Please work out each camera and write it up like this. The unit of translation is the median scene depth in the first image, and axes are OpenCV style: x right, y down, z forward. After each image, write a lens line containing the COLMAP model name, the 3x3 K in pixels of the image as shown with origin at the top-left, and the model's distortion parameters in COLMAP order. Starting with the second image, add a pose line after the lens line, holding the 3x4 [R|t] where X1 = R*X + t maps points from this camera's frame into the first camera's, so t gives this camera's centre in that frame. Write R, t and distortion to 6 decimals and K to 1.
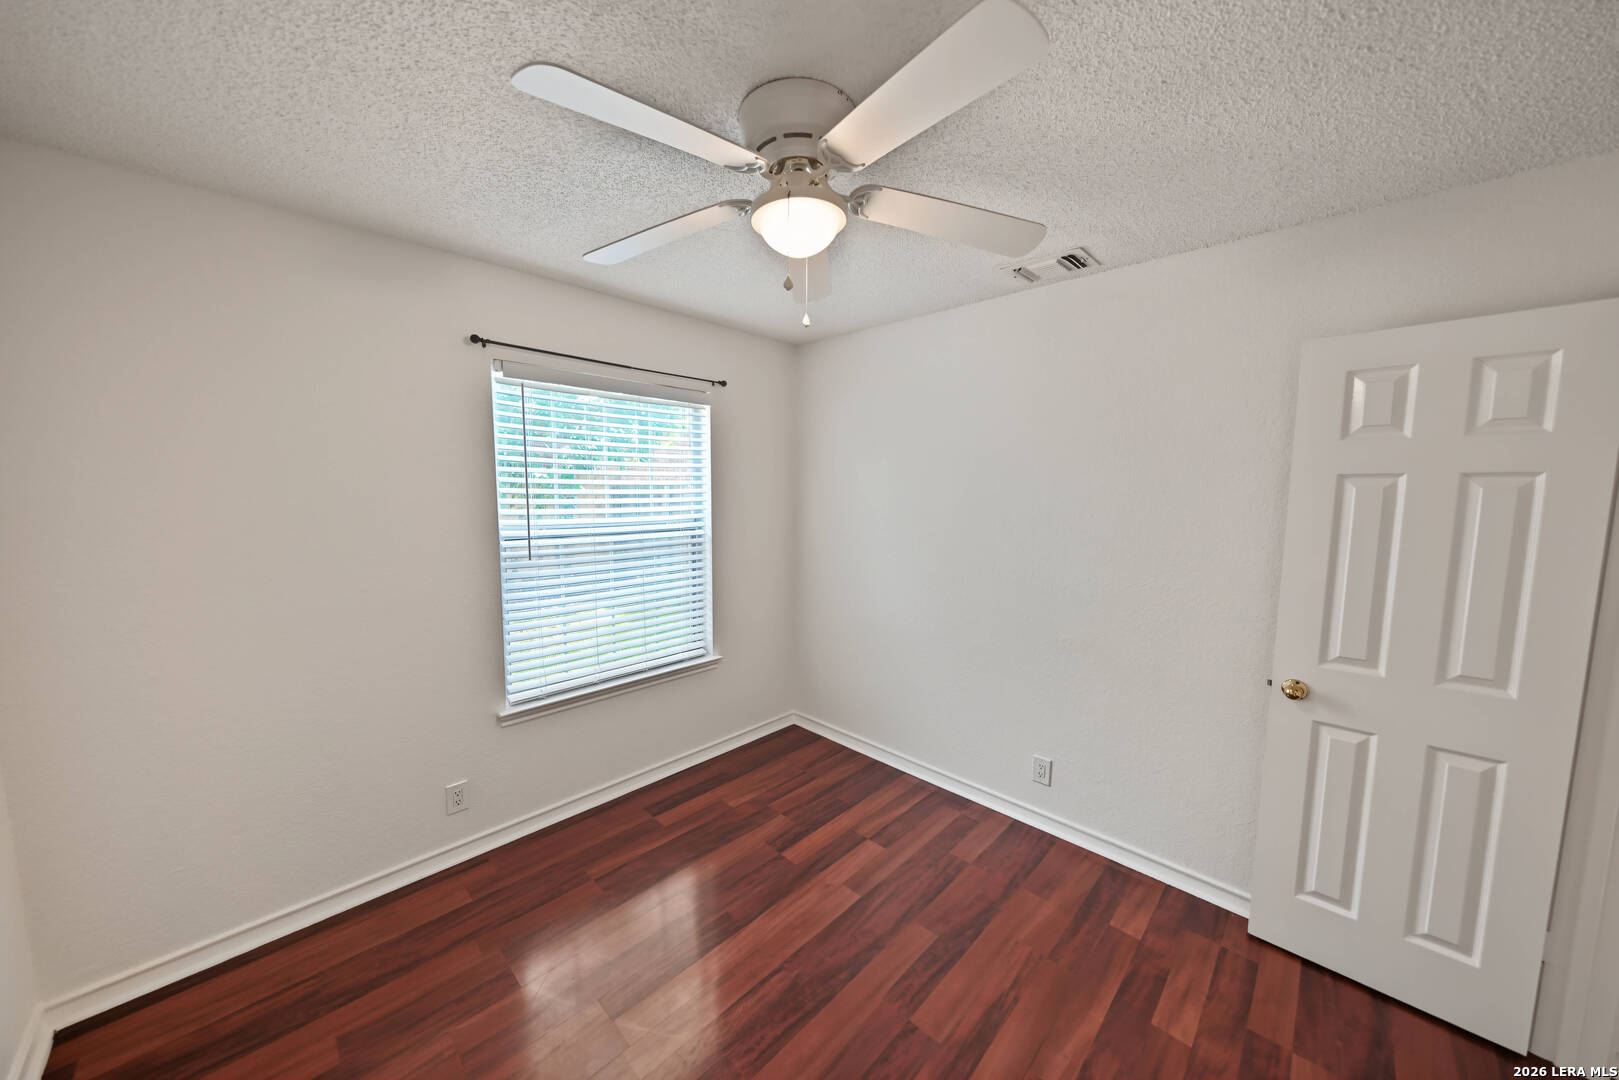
lens RADIAL K [[570.6, 0, 808.7], [0, 570.6, 536.6], [0, 0, 1]] dist [0.000104, -0.000061]
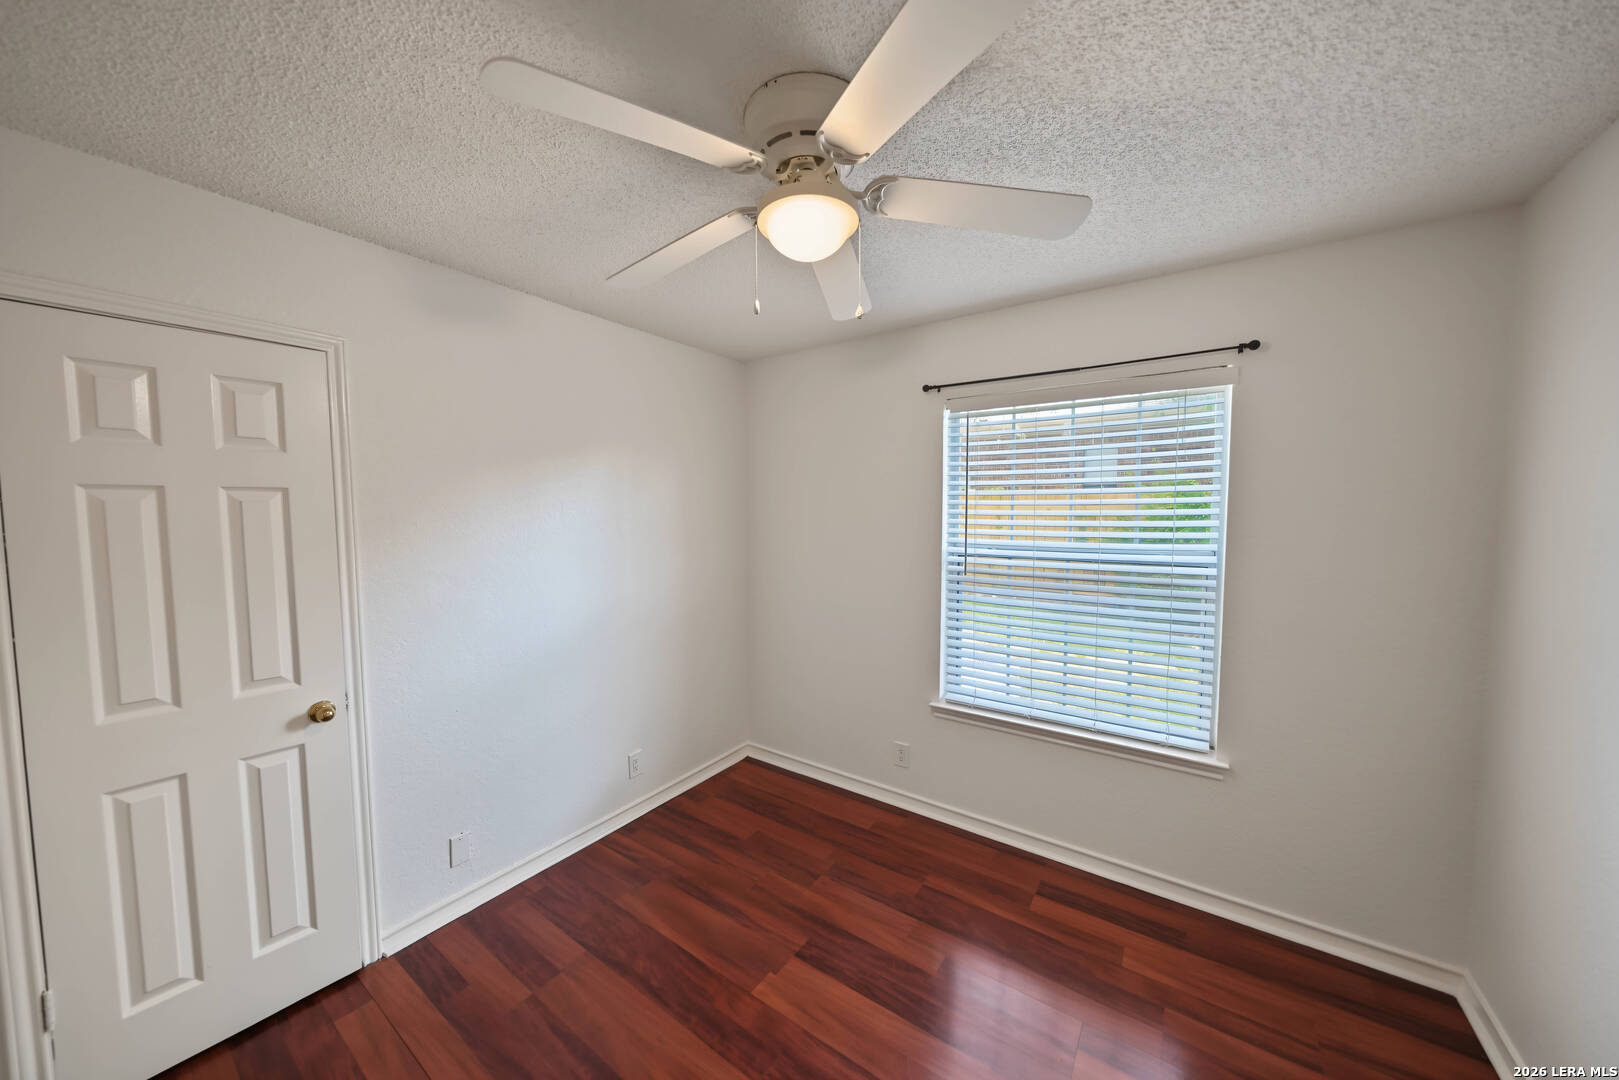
lens RADIAL K [[570.6, 0, 808.7], [0, 570.6, 536.6], [0, 0, 1]] dist [0.000104, -0.000061]
pose [[0.124665, 0.045243, -0.991167, 0.550023], [-0.075355, 0.996506, 0.036009, -0.050113], [0.989333, 0.070201, 0.127639, 0.561136]]
